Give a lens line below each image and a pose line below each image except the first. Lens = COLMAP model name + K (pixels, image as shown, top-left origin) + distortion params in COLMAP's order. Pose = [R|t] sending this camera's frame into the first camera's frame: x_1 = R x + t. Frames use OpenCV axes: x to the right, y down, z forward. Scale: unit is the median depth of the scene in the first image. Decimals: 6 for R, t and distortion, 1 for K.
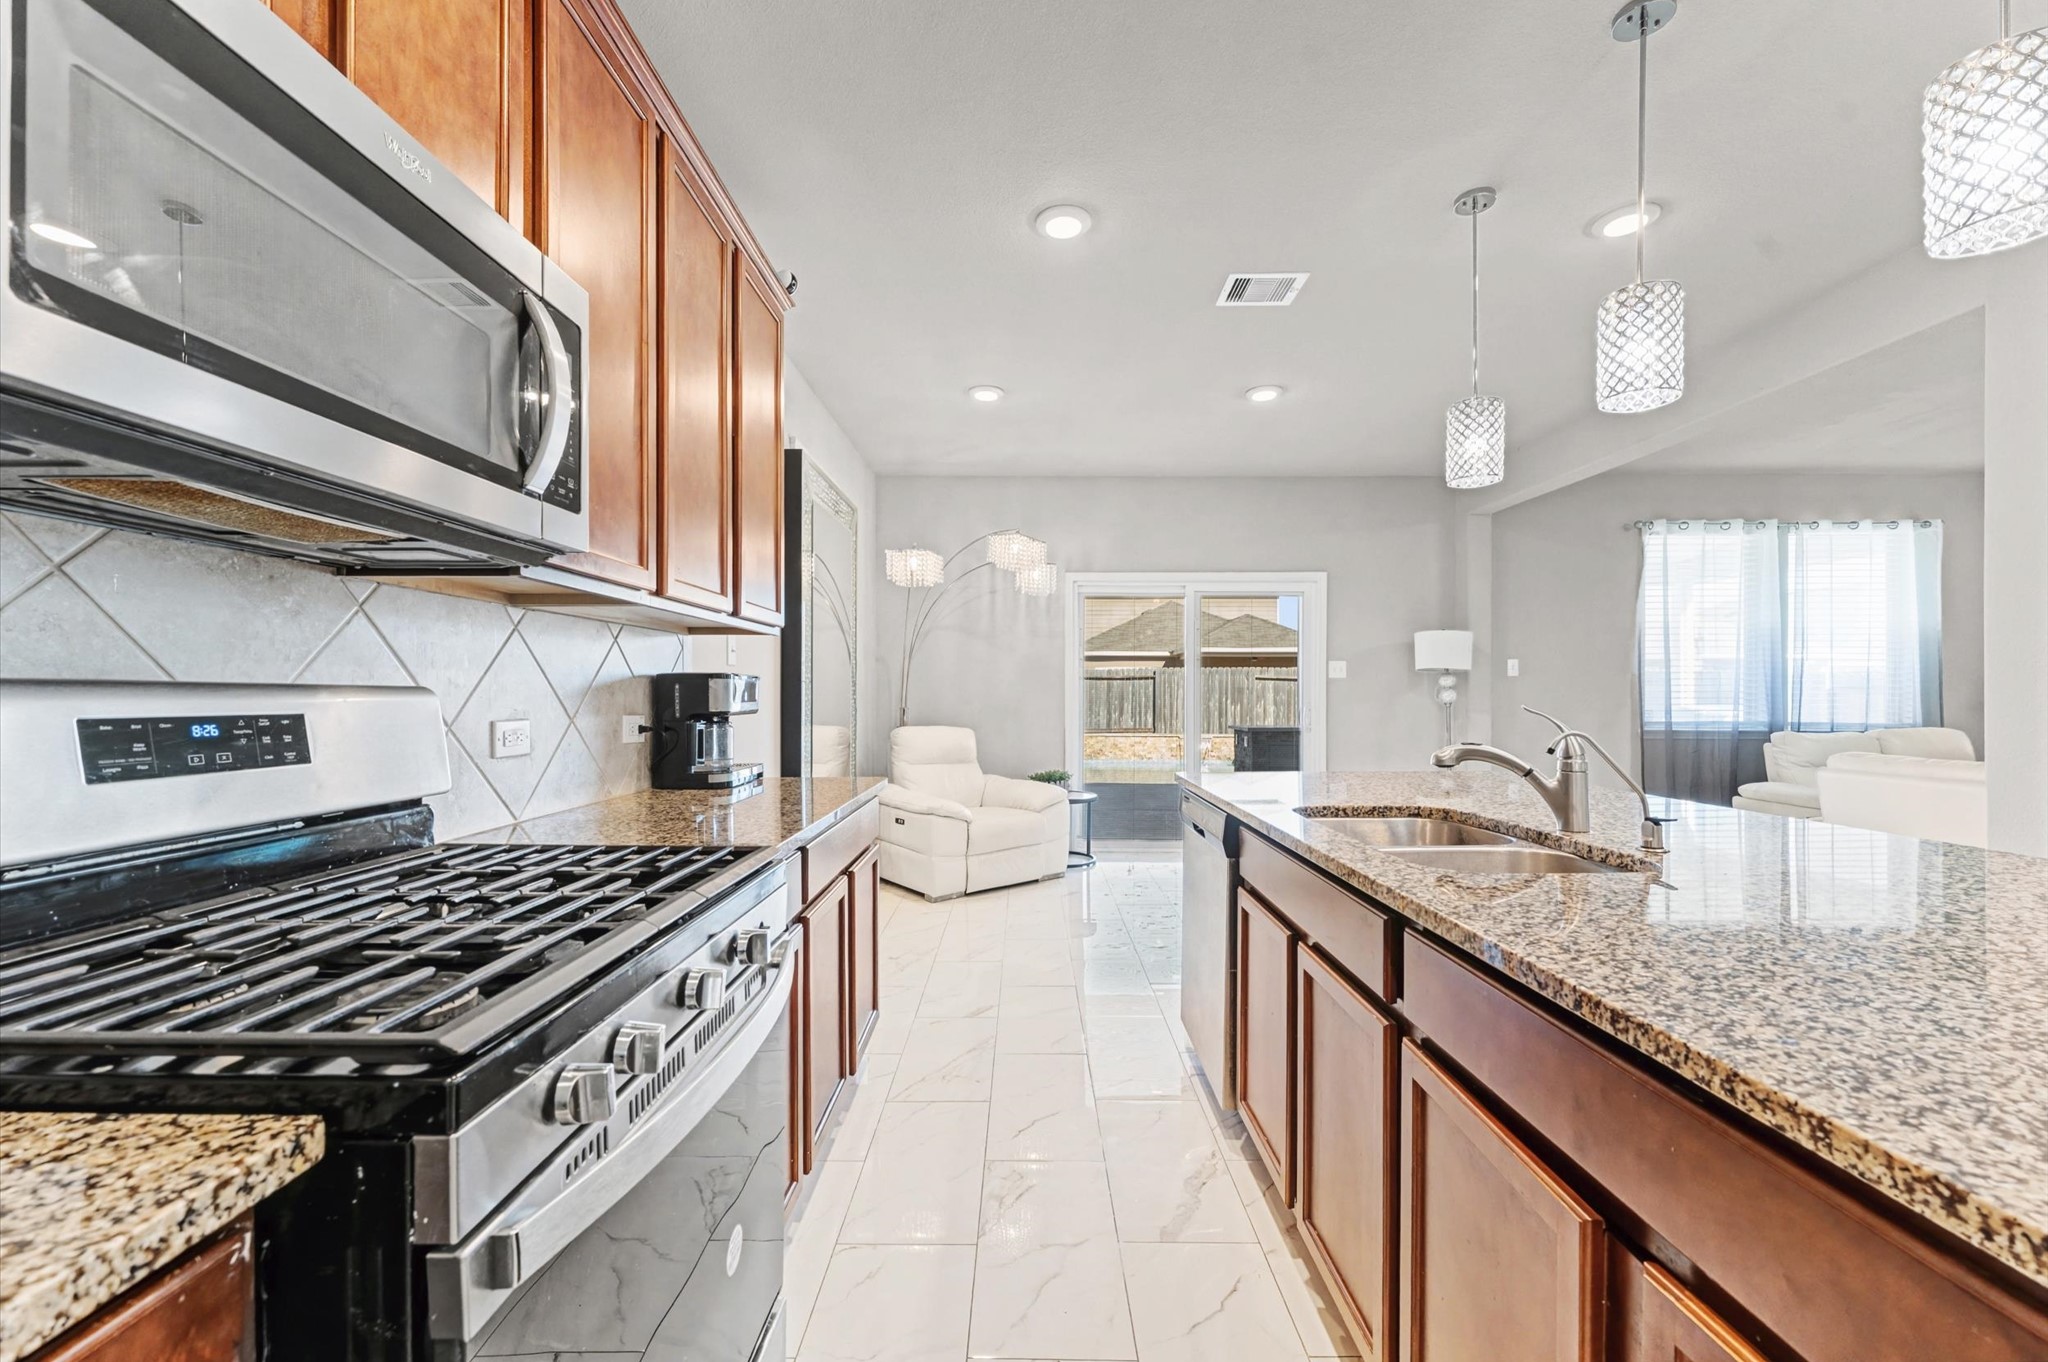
lens RADIAL K [[813.4, 0, 1016.3], [0, 813.4, 696.6], [0, 0, 1]] dist [0.000356, -0.000754]
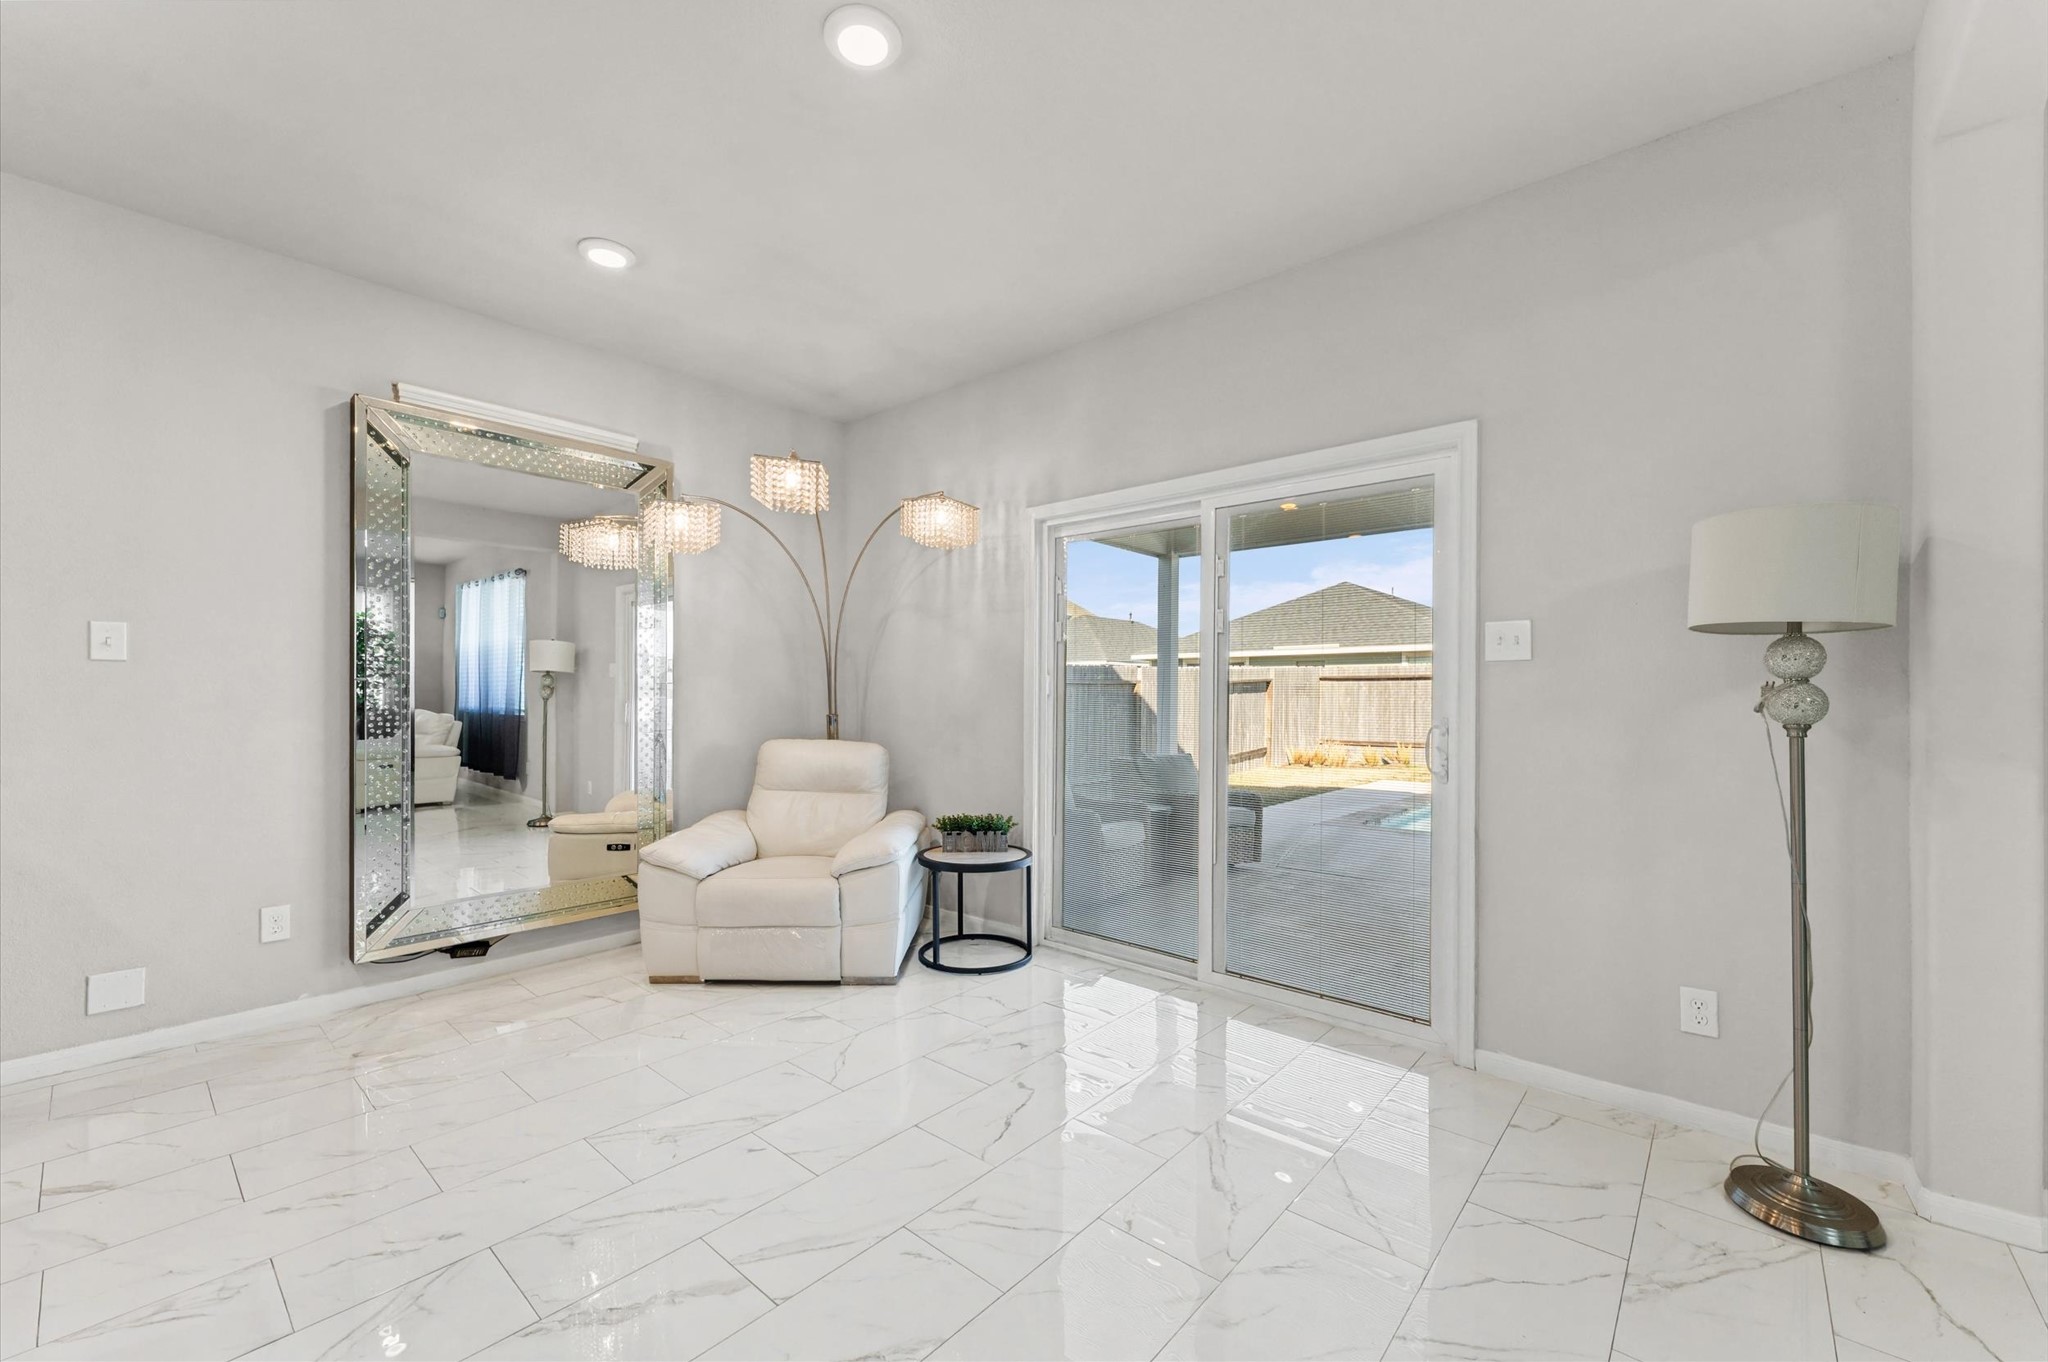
lens RADIAL K [[813.4, 0, 1036.6], [0, 813.4, 695.8], [0, 0, 1]] dist [0.000356, -0.000754]
pose [[0.772684, 0.000328, -0.634791, 0.557083], [-0.004036, 0.999982, -0.004395, -0.001095], [0.634778, 0.005958, 0.772671, 0.592061]]
